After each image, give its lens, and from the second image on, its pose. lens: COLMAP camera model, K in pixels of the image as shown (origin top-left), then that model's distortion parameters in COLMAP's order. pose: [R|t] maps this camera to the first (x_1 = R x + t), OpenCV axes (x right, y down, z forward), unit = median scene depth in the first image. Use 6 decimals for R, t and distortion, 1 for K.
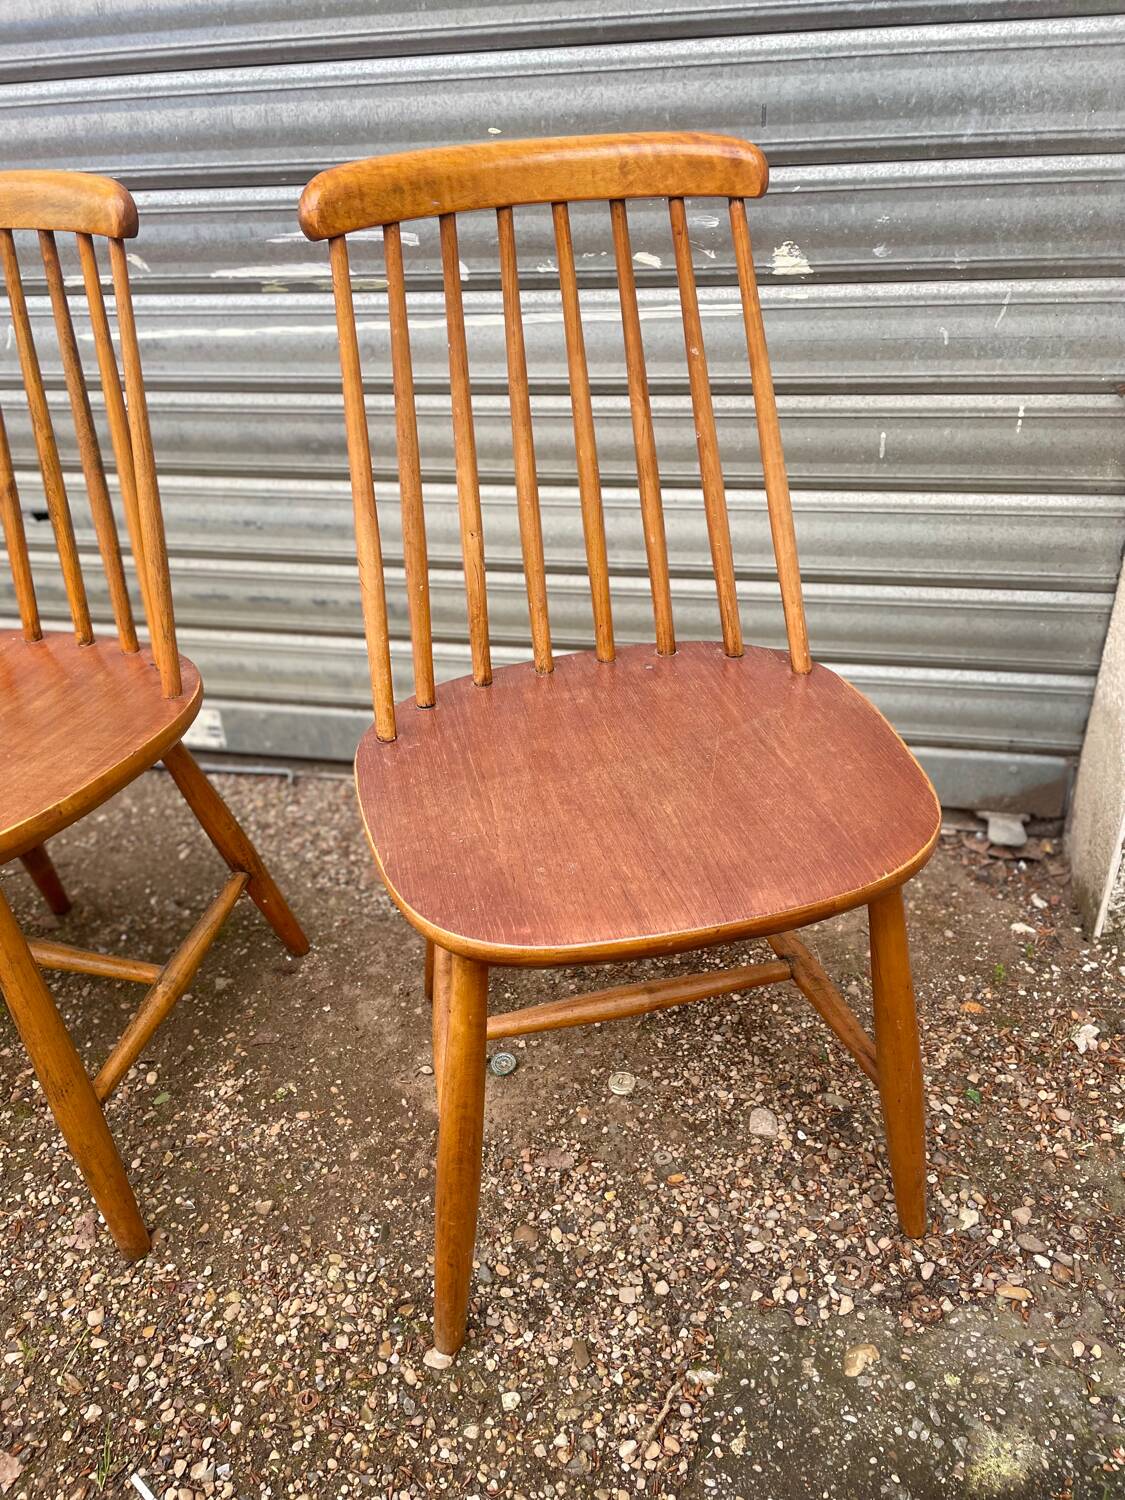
lens RADIAL K [[1135.5, 0, 566.6], [0, 1135.5, 745.9], [0, 0, 1]] dist [0.089021, -0.113763]
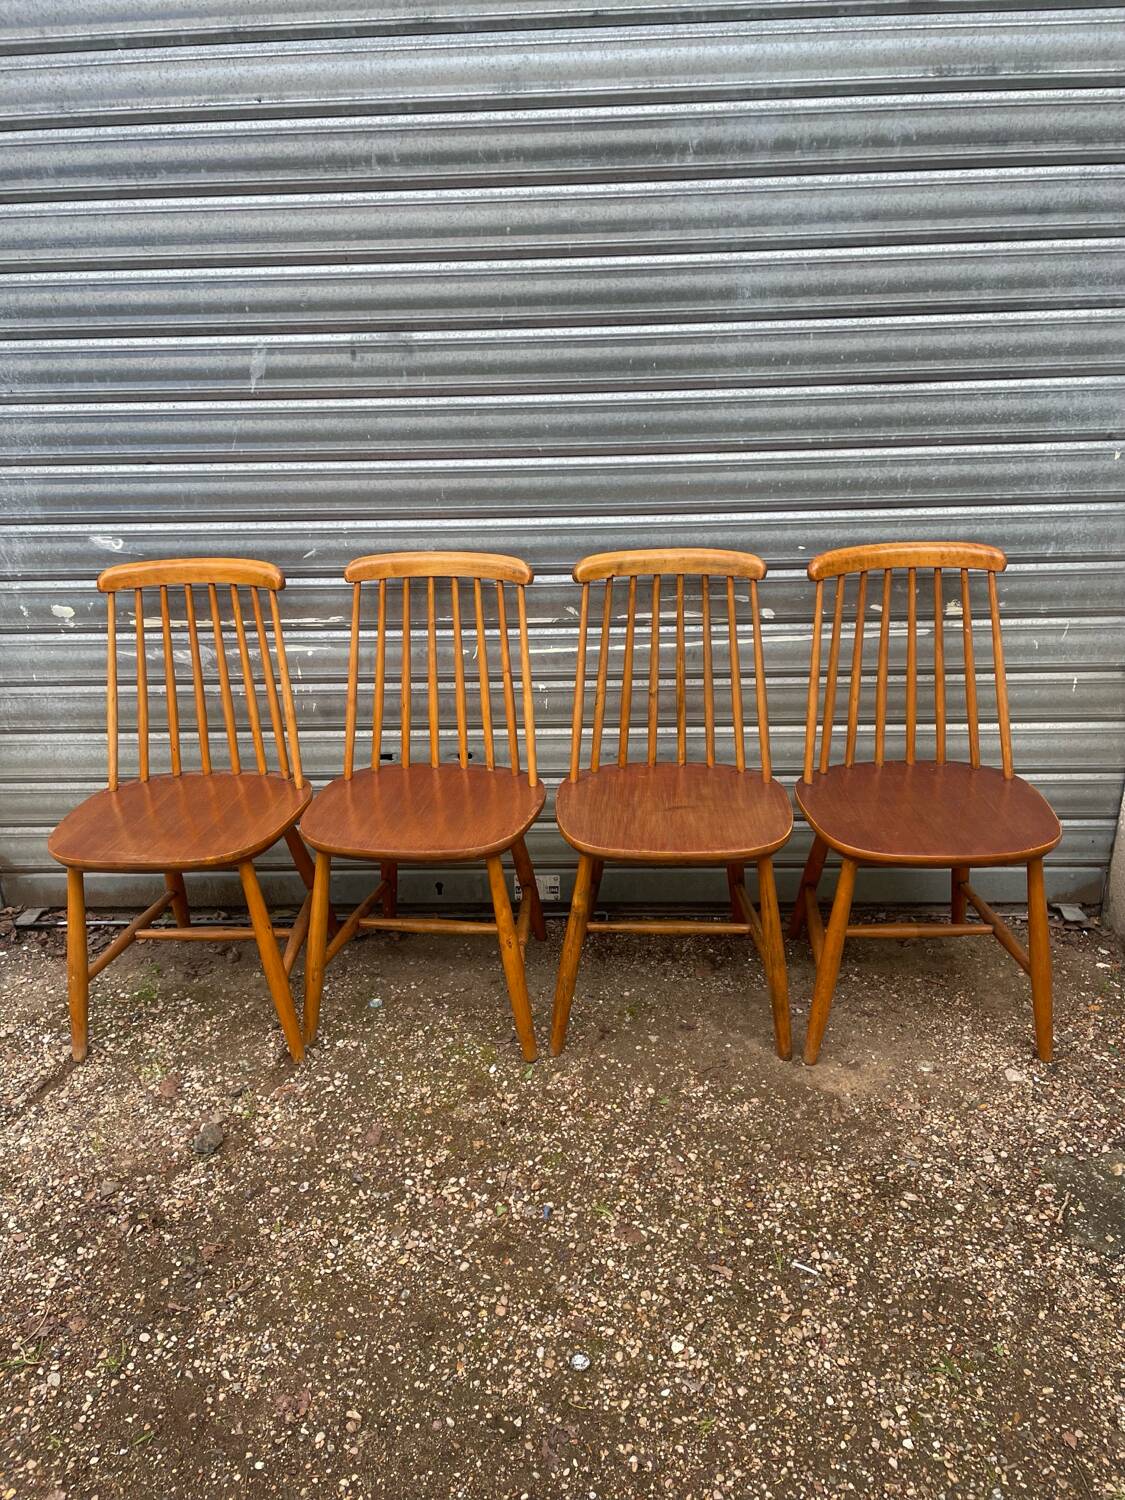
lens RADIAL K [[1135.5, 0, 562.7], [0, 1135.5, 743.6], [0, 0, 1]] dist [0.089021, -0.113763]
pose [[0.983726, -0.046093, 0.173661, -0.827520], [0.073414, 0.985285, -0.154351, 0.044324], [-0.163991, 0.164589, 0.972634, -0.736410]]
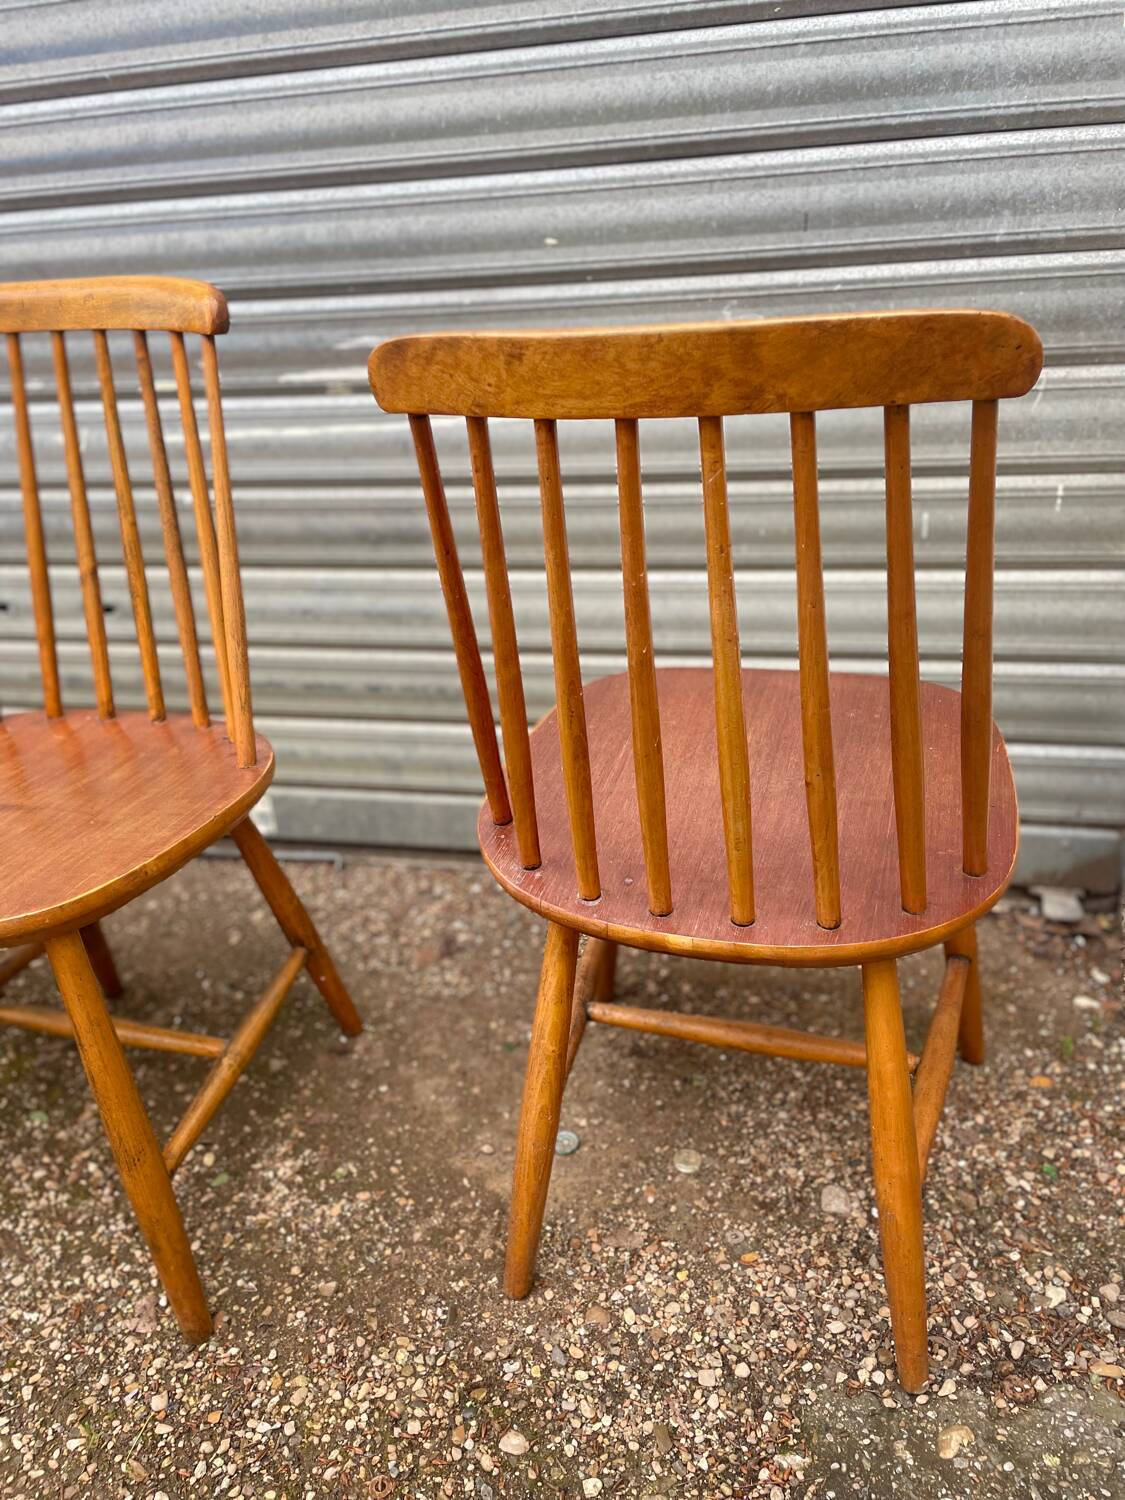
lens RADIAL K [[1135.5, 0, 563.3], [0, 1135.5, 746.4], [0, 0, 1]] dist [0.089021, -0.113763]
pose [[0.999874, -0.010131, -0.012186, -0.045315], [0.008877, 0.995059, -0.098885, 0.040189], [0.013128, 0.098764, 0.995024, -0.015093]]
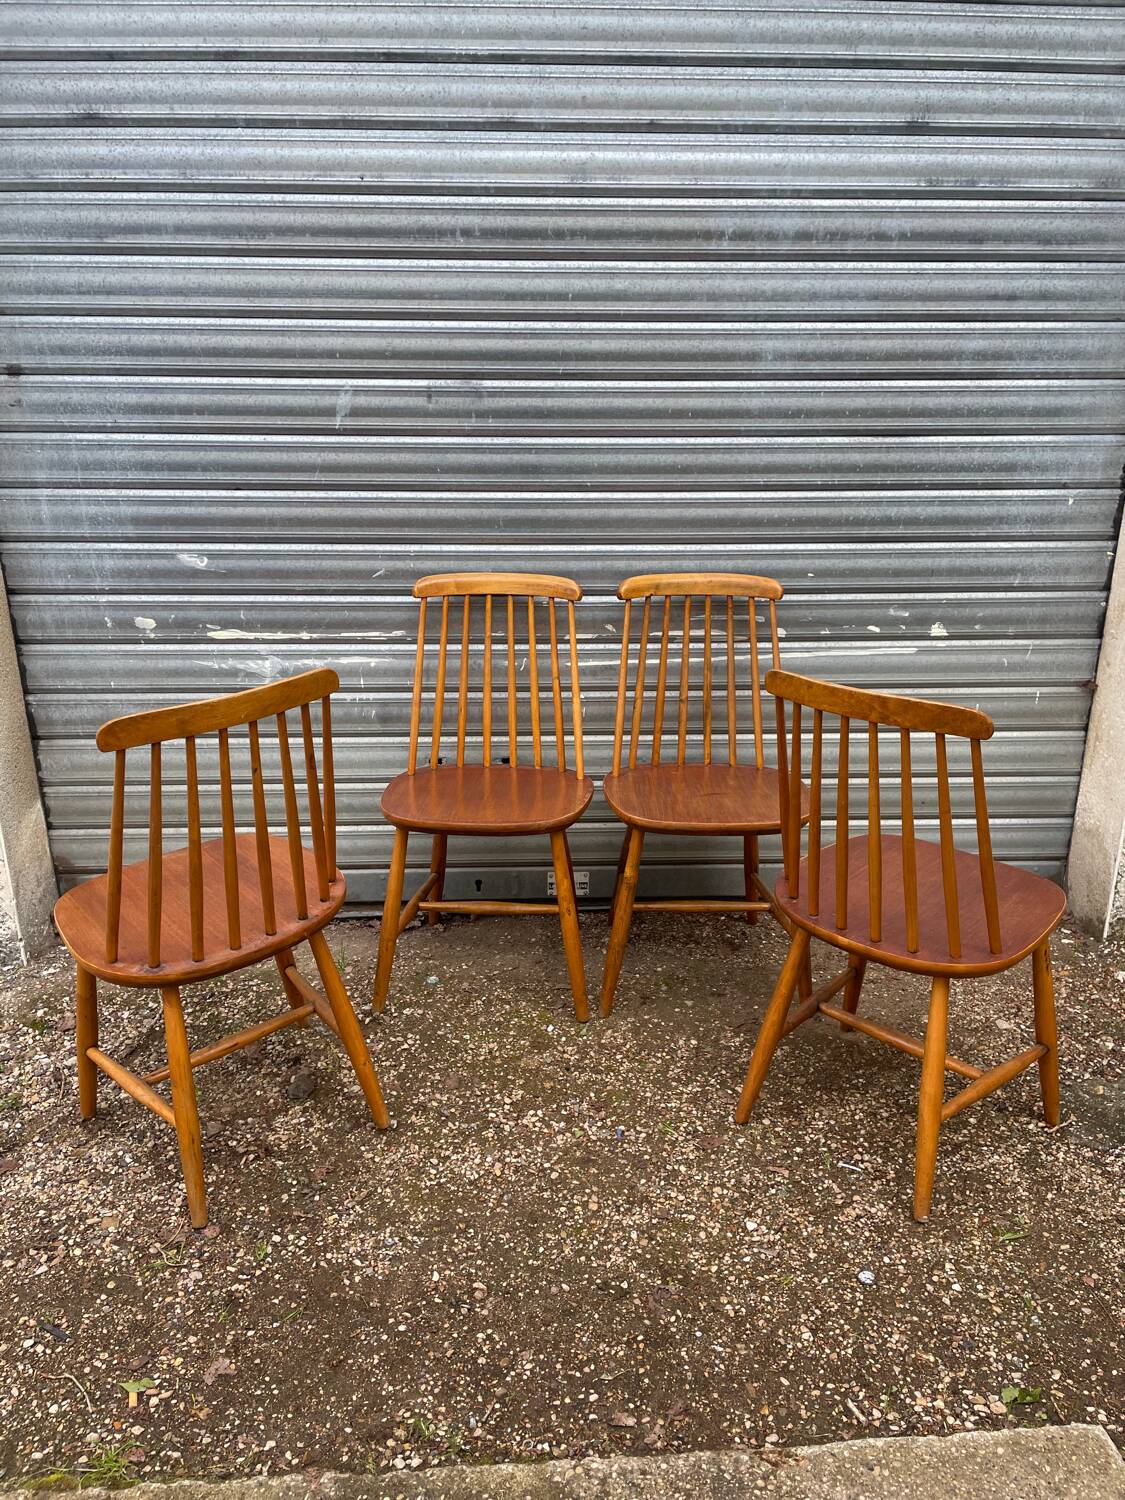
lens RADIAL K [[1135.5, 0, 579.6], [0, 1135.5, 759.7], [0, 0, 1]] dist [0.089021, -0.113763]
pose [[0.964212, -0.028134, 0.263636, -1.122485], [0.087902, 0.972037, -0.217757, 0.253717], [-0.250137, 0.233138, 0.939722, -0.888842]]
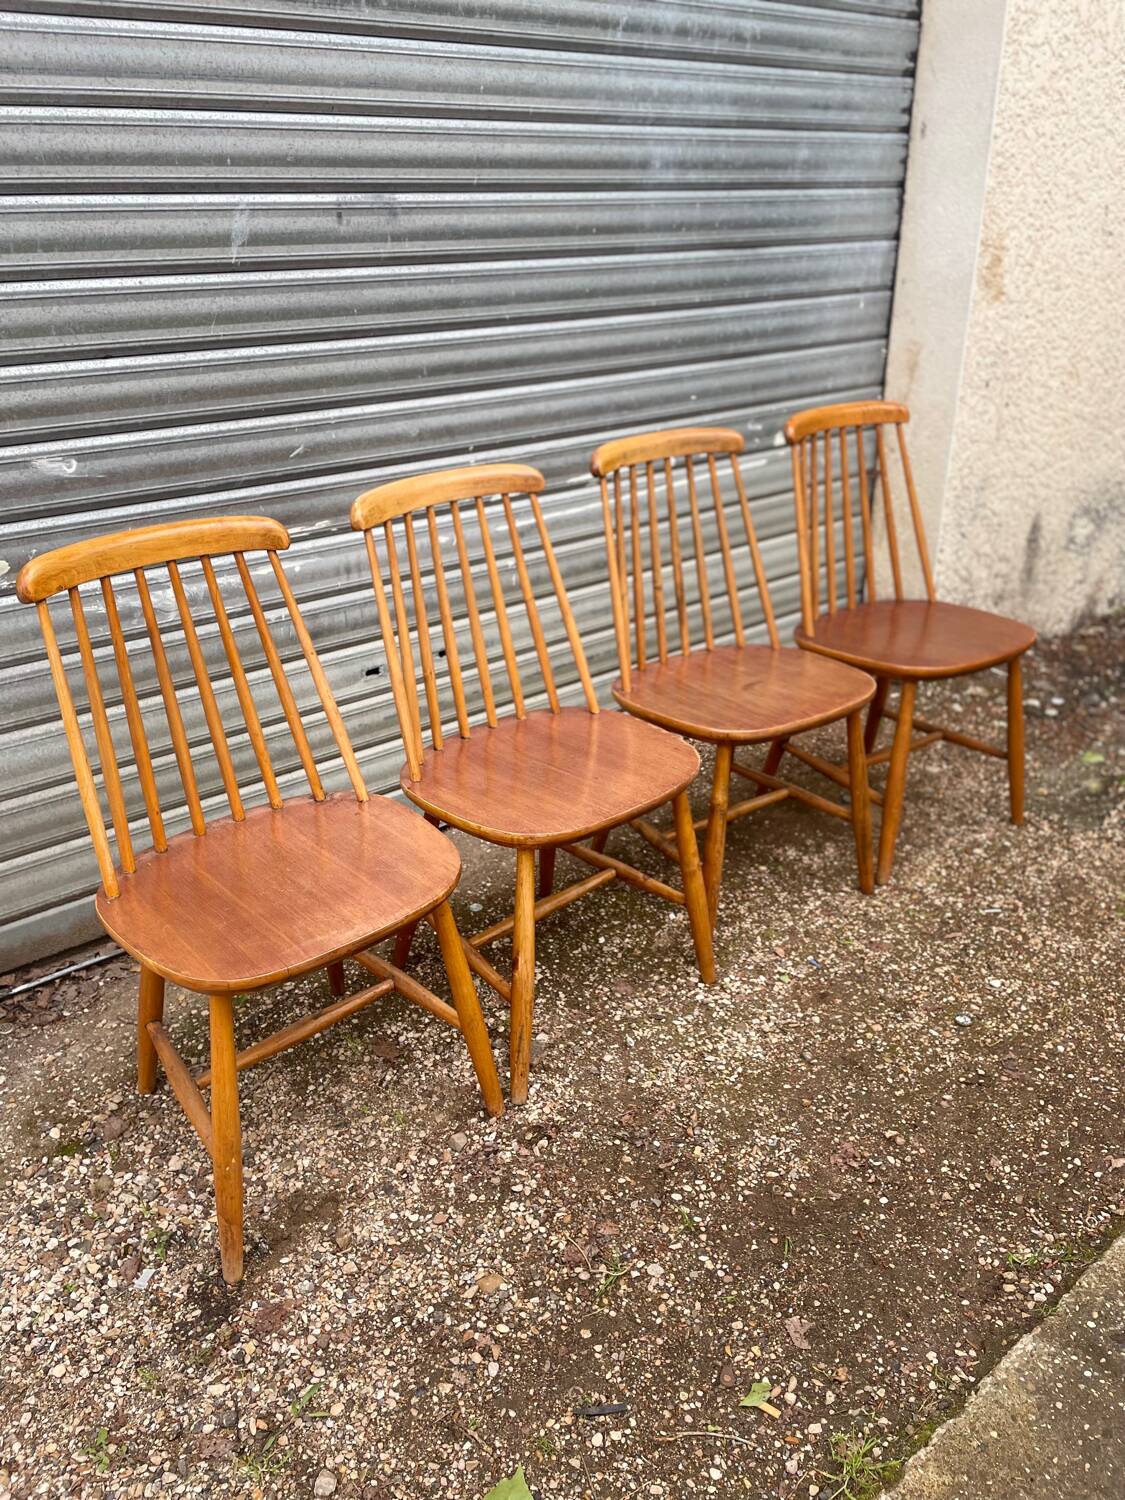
lens RADIAL K [[1135.5, 0, 565.3], [0, 1135.5, 740.2], [0, 0, 1]] dist [0.089021, -0.113763]
pose [[0.626926, -0.284622, 0.725227, -2.069546], [0.399014, 0.916824, 0.014887, -0.071685], [-0.669142, 0.280043, 0.688349, -0.153108]]
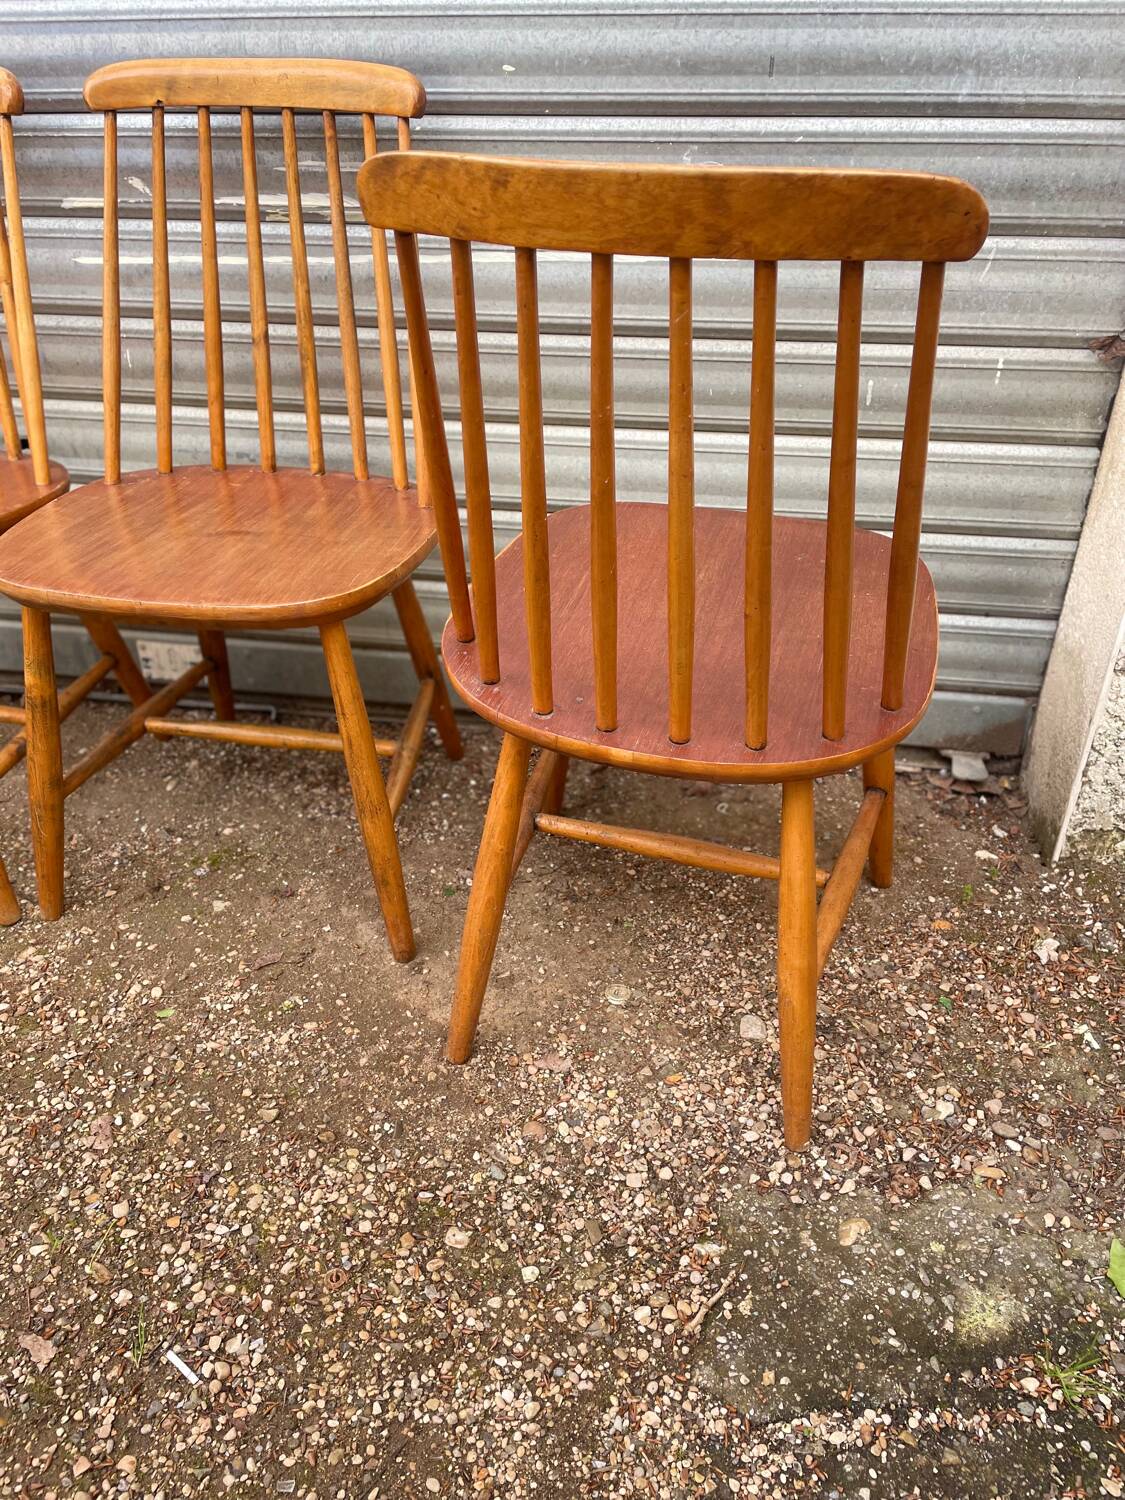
lens RADIAL K [[1135.5, 0, 571.4], [0, 1135.5, 747.2], [0, 0, 1]] dist [0.089021, -0.113763]
pose [[0.997443, 0.011965, 0.070459, -0.075484], [-0.013287, 0.999744, 0.018327, 0.052584], [-0.070221, -0.019217, 0.997346, -0.040023]]
